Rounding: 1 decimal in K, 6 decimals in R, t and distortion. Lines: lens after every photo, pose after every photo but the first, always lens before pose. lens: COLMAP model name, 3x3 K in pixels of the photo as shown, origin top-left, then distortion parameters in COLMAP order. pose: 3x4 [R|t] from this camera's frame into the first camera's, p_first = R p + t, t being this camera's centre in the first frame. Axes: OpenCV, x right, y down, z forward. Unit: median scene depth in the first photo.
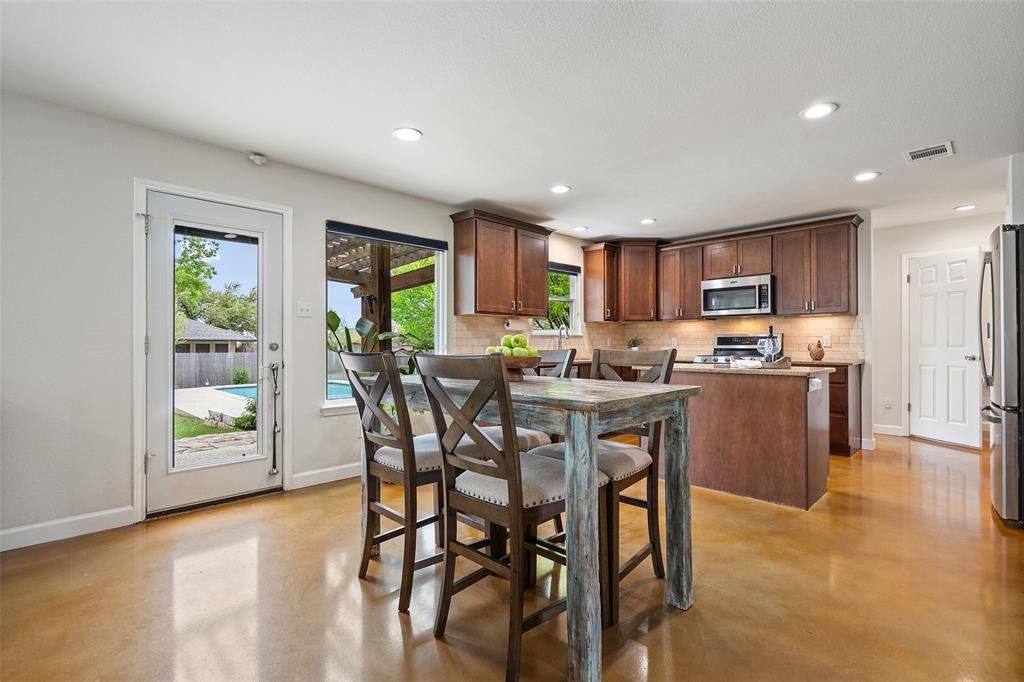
lens RADIAL K [[472.3, 0, 511.9], [0, 472.3, 344.4], [0, 0, 1]] dist [-0.003258, 0.000552]
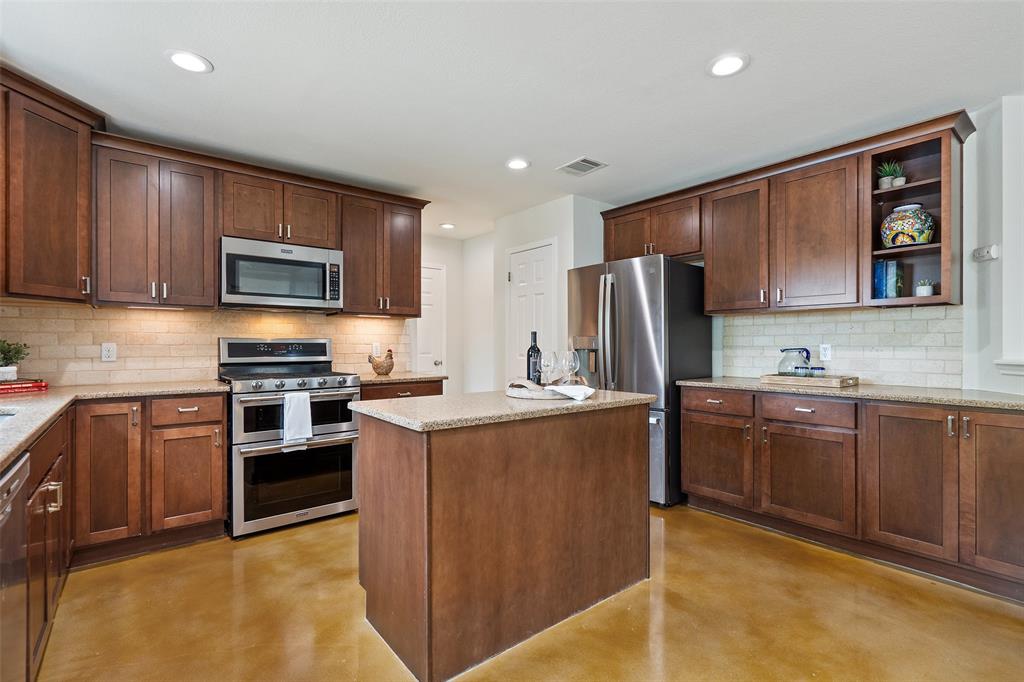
lens RADIAL K [[472.3, 0, 511.9], [0, 472.3, 344.4], [0, 0, 1]] dist [-0.003258, 0.000552]
pose [[0.108972, 0.002532, 0.994042, -0.101062], [0.000819, 0.999996, -0.002637, -0.014601], [-0.994044, 0.001101, 0.108970, 0.744624]]
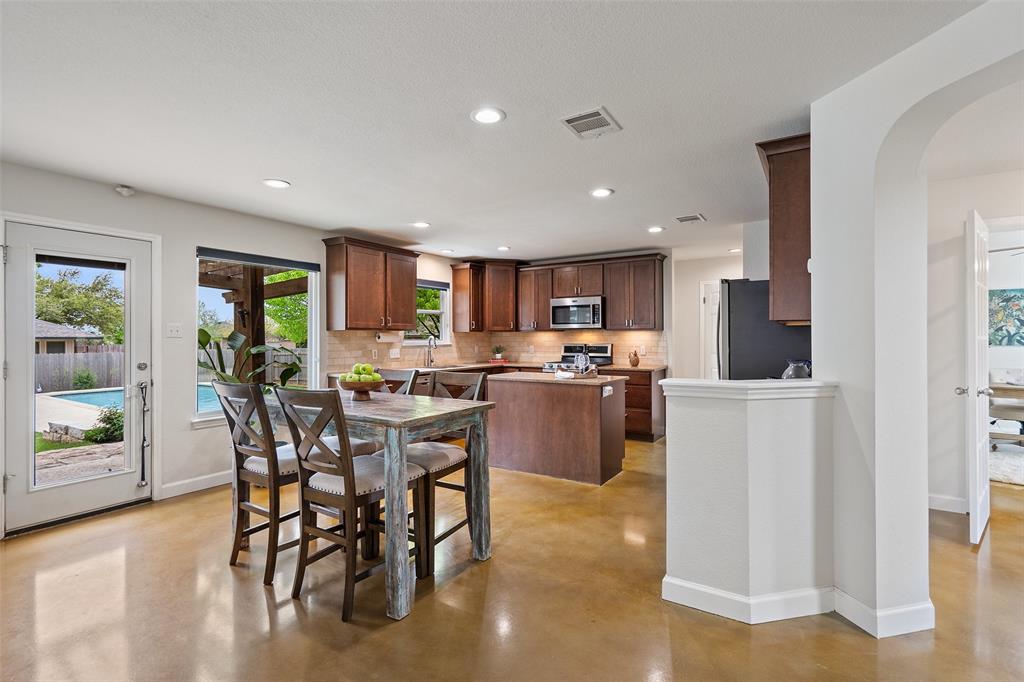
lens RADIAL K [[474.0, 0, 510.9], [0, 474.0, 338.4], [0, 0, 1]] dist [-0.001451, 0.000780]
pose [[0.976185, -0.000764, 0.216937, 0.056349], [0.000820, 1.000000, -0.000168, -0.042615], [-0.216937, 0.000342, 0.976186, -0.166089]]
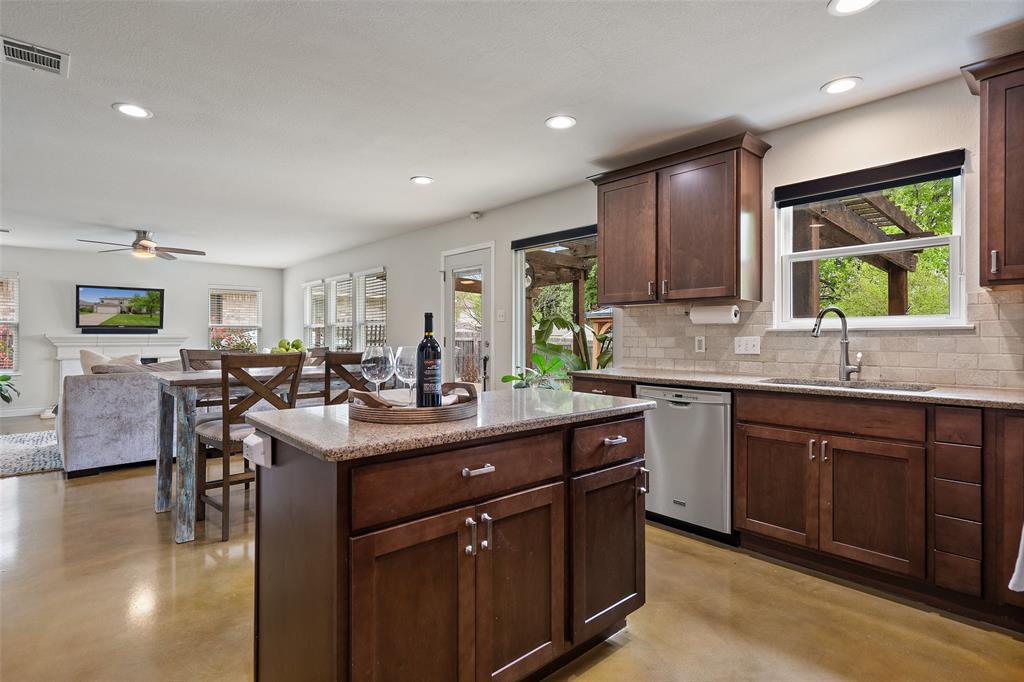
lens RADIAL K [[512.9, 0, 508.4], [0, 512.9, 339.6], [0, 0, 1]] dist [0.001099, 0.000364]
pose [[-0.054345, 0.009182, -0.998480, 0.748215], [-0.000372, 0.999957, 0.009215, -0.017060], [0.998522, 0.000872, -0.054339, 0.845557]]
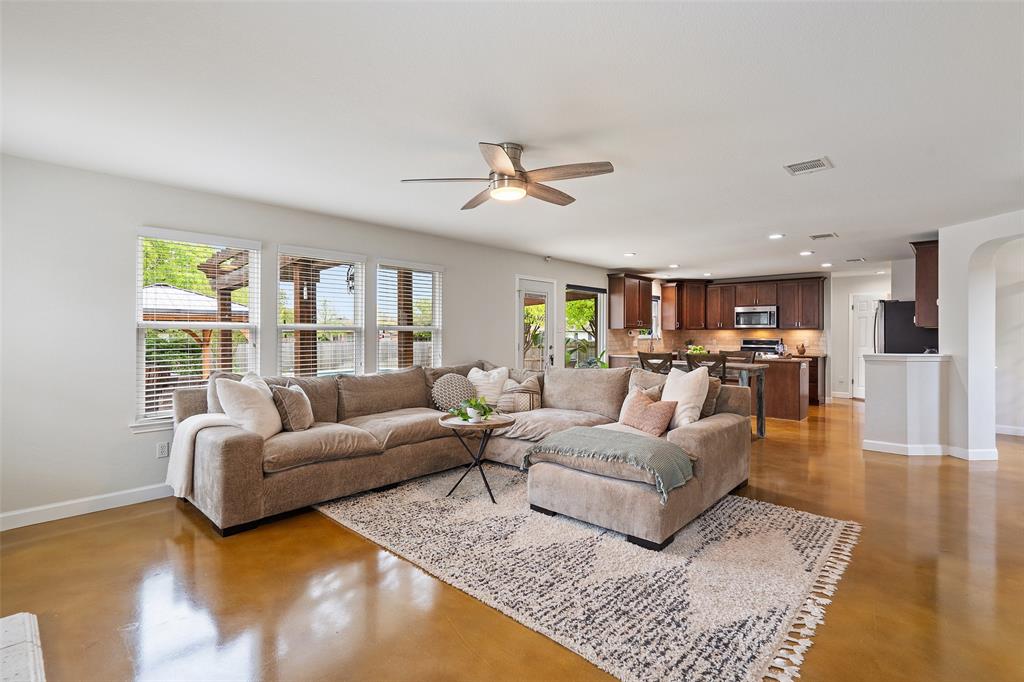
lens RADIAL K [[477.2, 0, 509.0], [0, 477.2, 333.8], [0, 0, 1]] dist [-0.001247, -0.000070]
pose [[0.999217, 0.006357, 0.039062, -0.571860], [-0.006330, 0.999980, -0.000832, -0.038264], [-0.039067, 0.000584, 0.999236, -0.820661]]
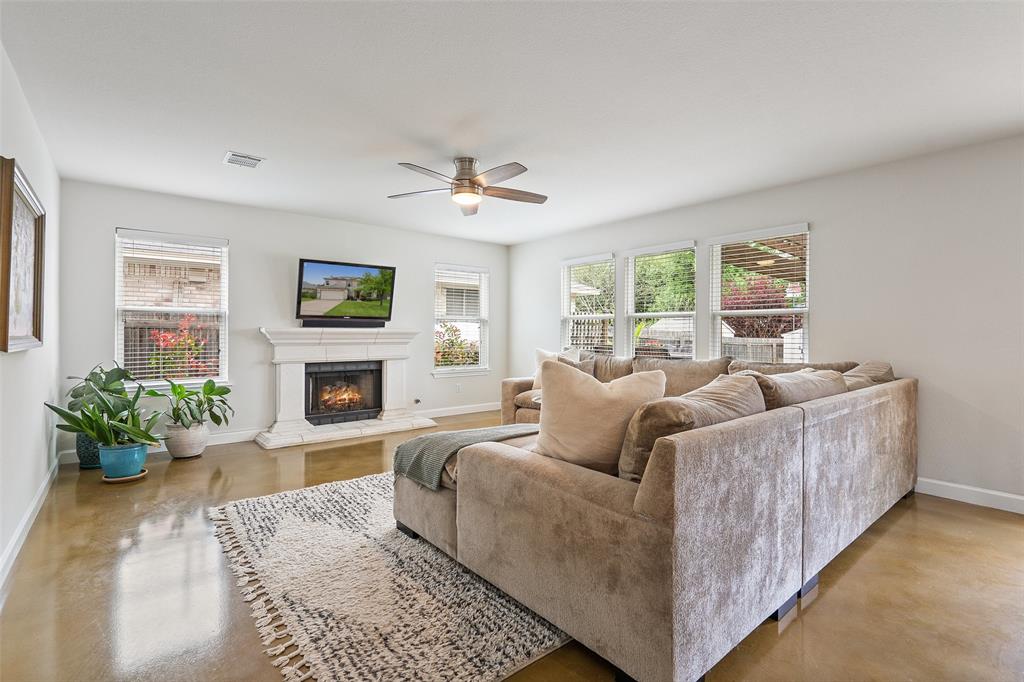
lens RADIAL K [[474.0, 0, 510.9], [0, 474.0, 338.4], [0, 0, 1]] dist [-0.001451, 0.000780]
pose [[-0.102790, 0.015733, -0.994579, 0.212849], [-0.001772, 0.999870, 0.016000, -0.012922], [0.994701, 0.003407, -0.102749, -0.027270]]
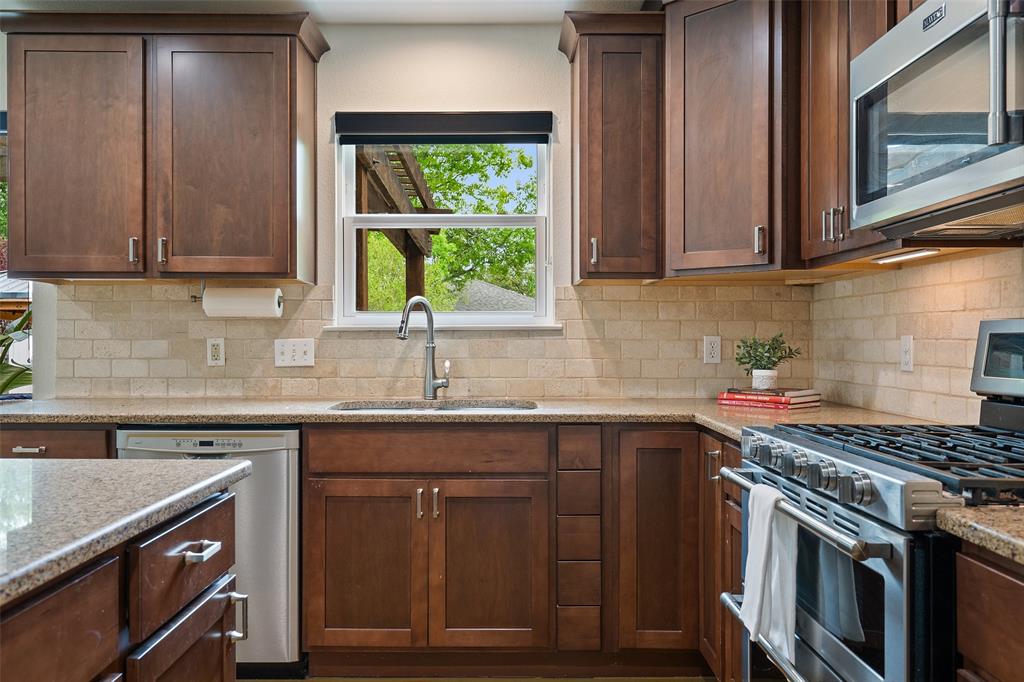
lens RADIAL K [[793.2, 0, 512.0], [0, 793.2, 341.0], [0, 0, 1]] dist [0.004512, -0.003335]
pose [[0.709628, 0.006251, -0.704549, 0.646894], [-0.002752, 0.999978, 0.006100, -0.017430], [0.704571, -0.002390, 0.709629, 0.778704]]
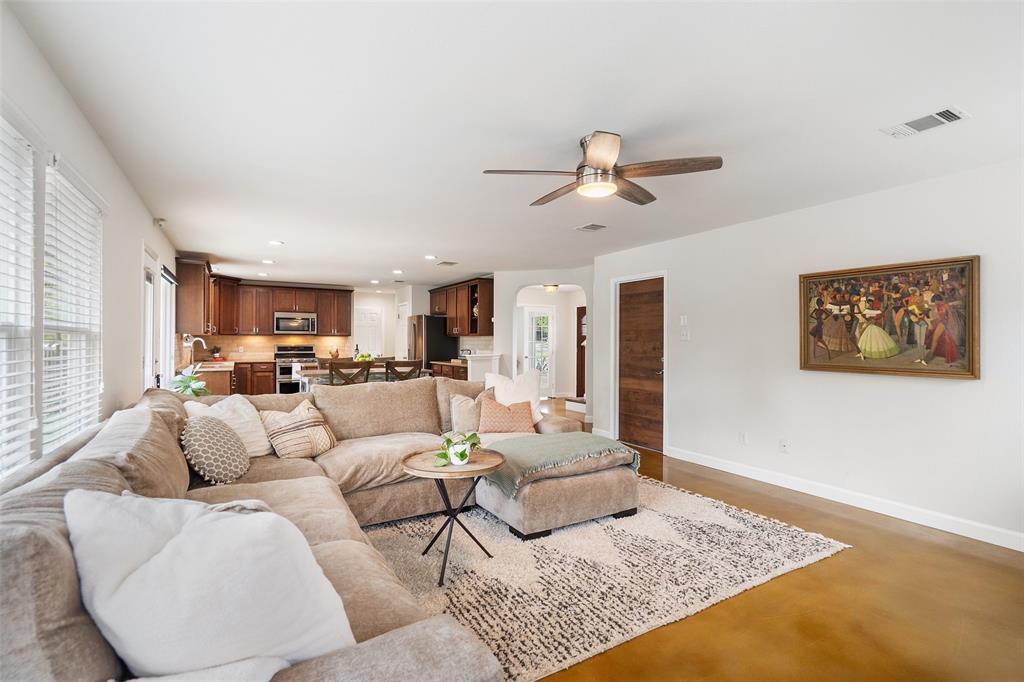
lens RADIAL K [[468.9, 0, 512.0], [0, 468.9, 341.0], [0, 0, 1]] dist [-0.002647, 0.000154]
pose [[0.254843, 0.003264, 0.966977, -1.127852], [-0.002765, 0.999993, -0.002647, -0.039728], [-0.966978, -0.001999, 0.254850, -0.234292]]
